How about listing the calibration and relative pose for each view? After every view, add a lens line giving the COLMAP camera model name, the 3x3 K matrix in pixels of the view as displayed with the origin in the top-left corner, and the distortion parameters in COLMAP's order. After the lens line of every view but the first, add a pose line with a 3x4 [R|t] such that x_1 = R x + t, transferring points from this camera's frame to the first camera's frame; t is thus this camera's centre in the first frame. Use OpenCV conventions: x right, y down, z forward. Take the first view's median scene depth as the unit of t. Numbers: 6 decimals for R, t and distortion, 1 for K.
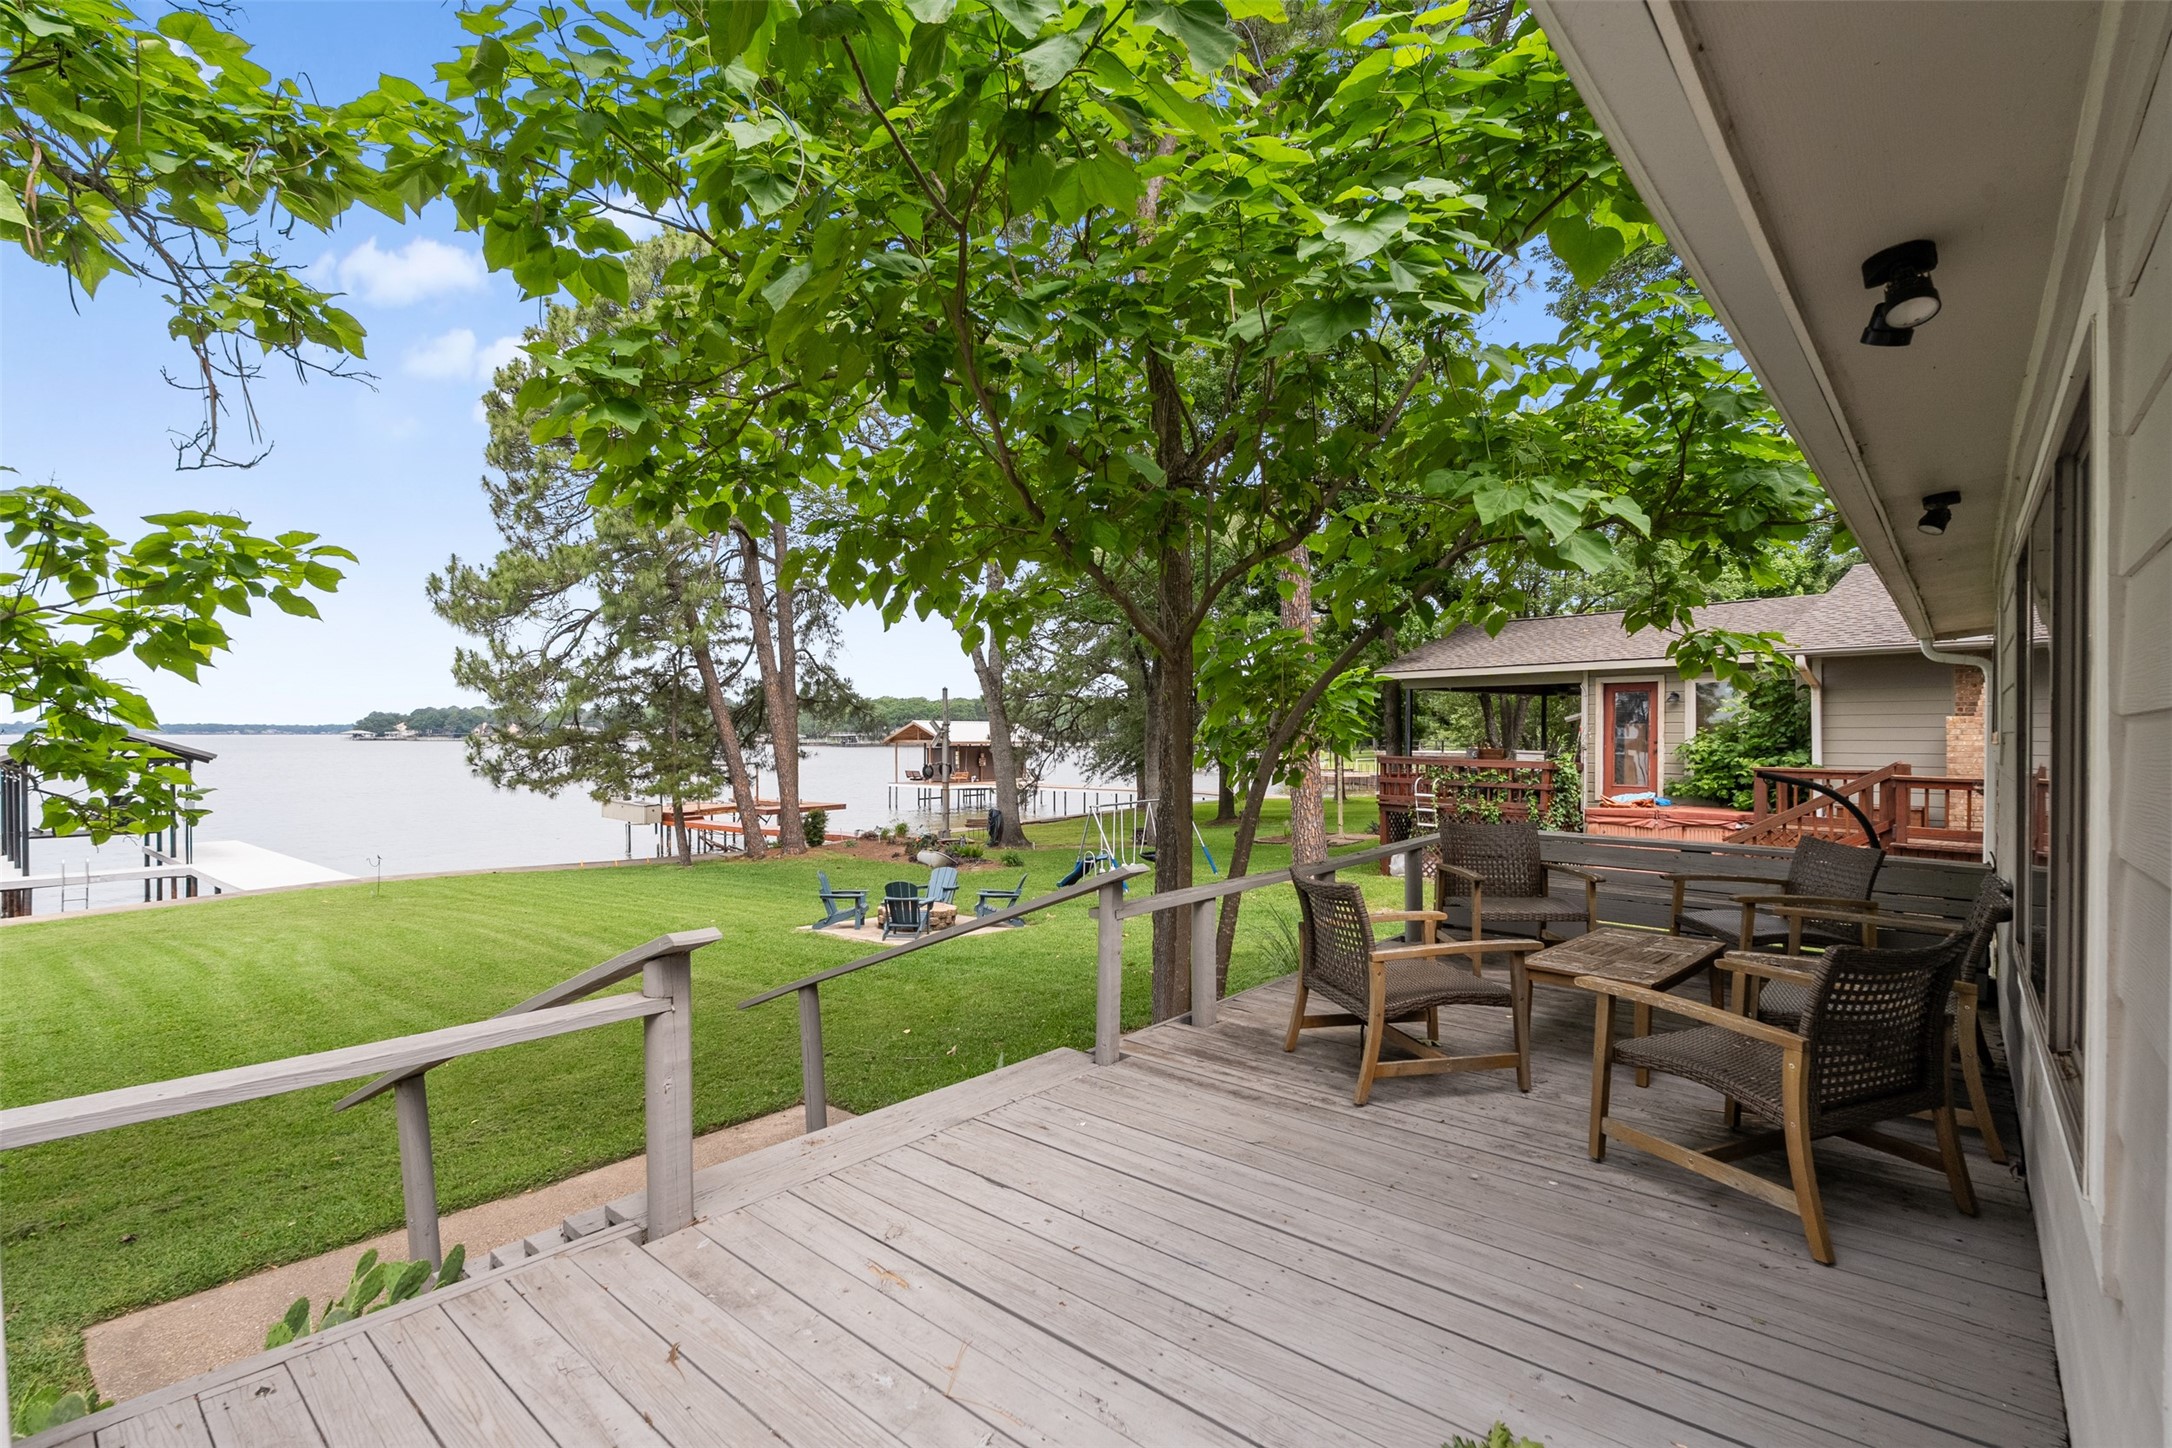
lens RADIAL K [[983.4, 0, 1137.4], [0, 983.4, 738.8], [0, 0, 1]] dist [-0.003890, 0.000396]
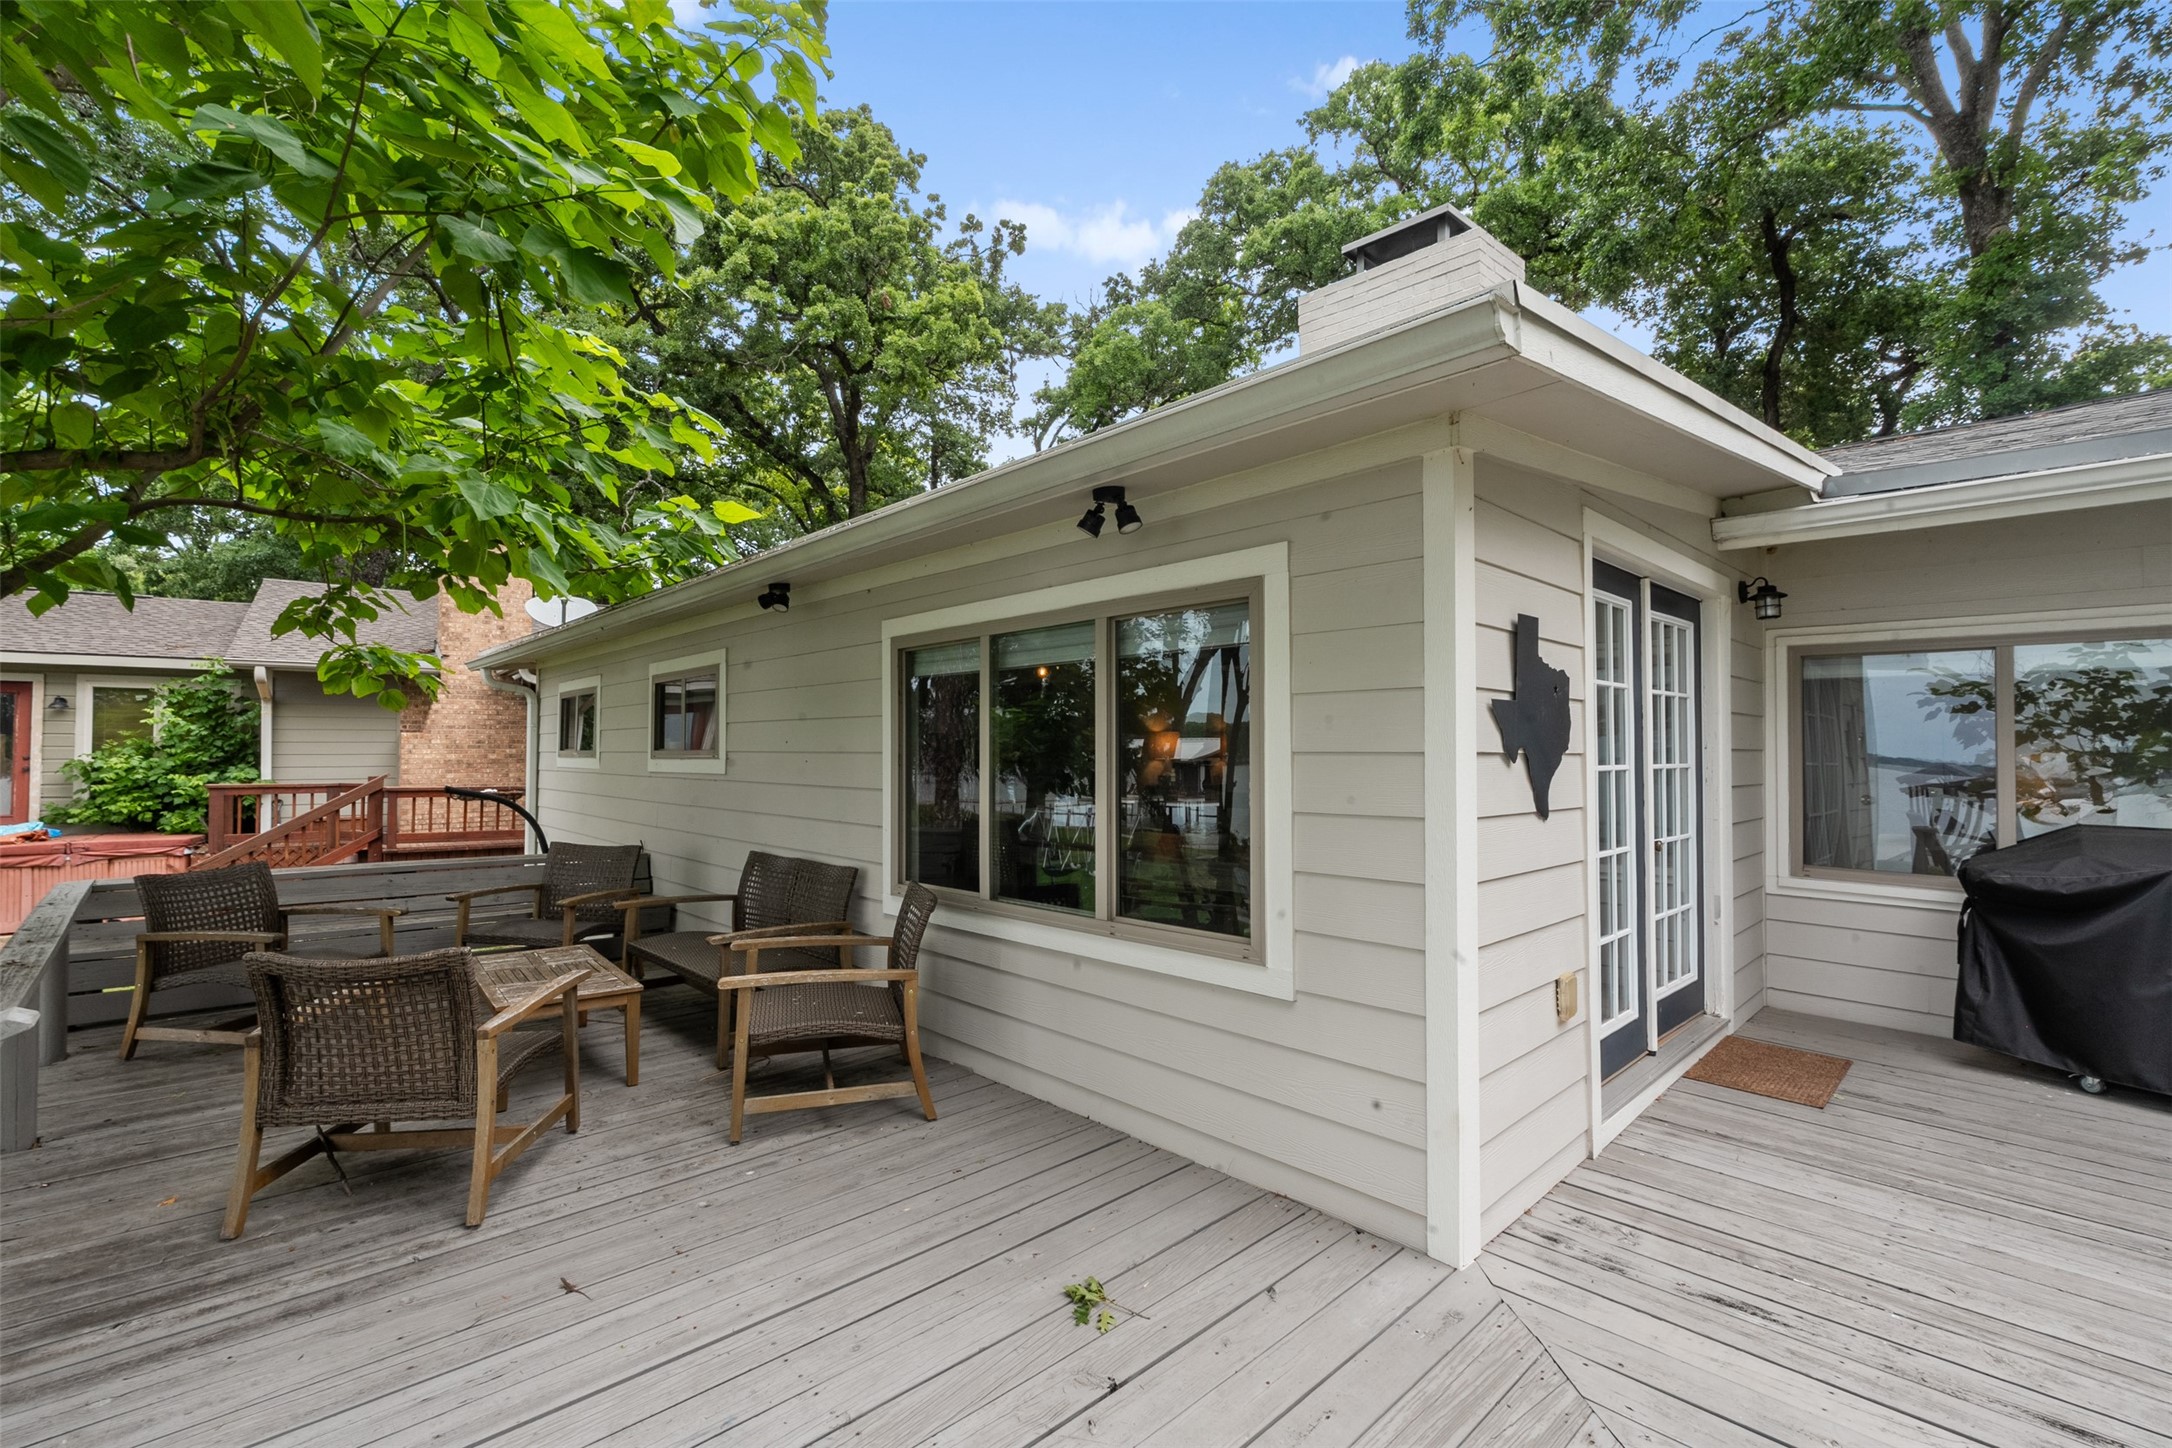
lens RADIAL K [[952.6, 0, 1009.2], [0, 952.6, 728.2], [0, 0, 1]] dist [-0.000804, -0.000447]
pose [[0.156121, 0.021985, 0.987493, -0.423426], [0.000810, 0.999749, -0.022386, -0.010619], [-0.987738, 0.004295, 0.156064, 0.401878]]
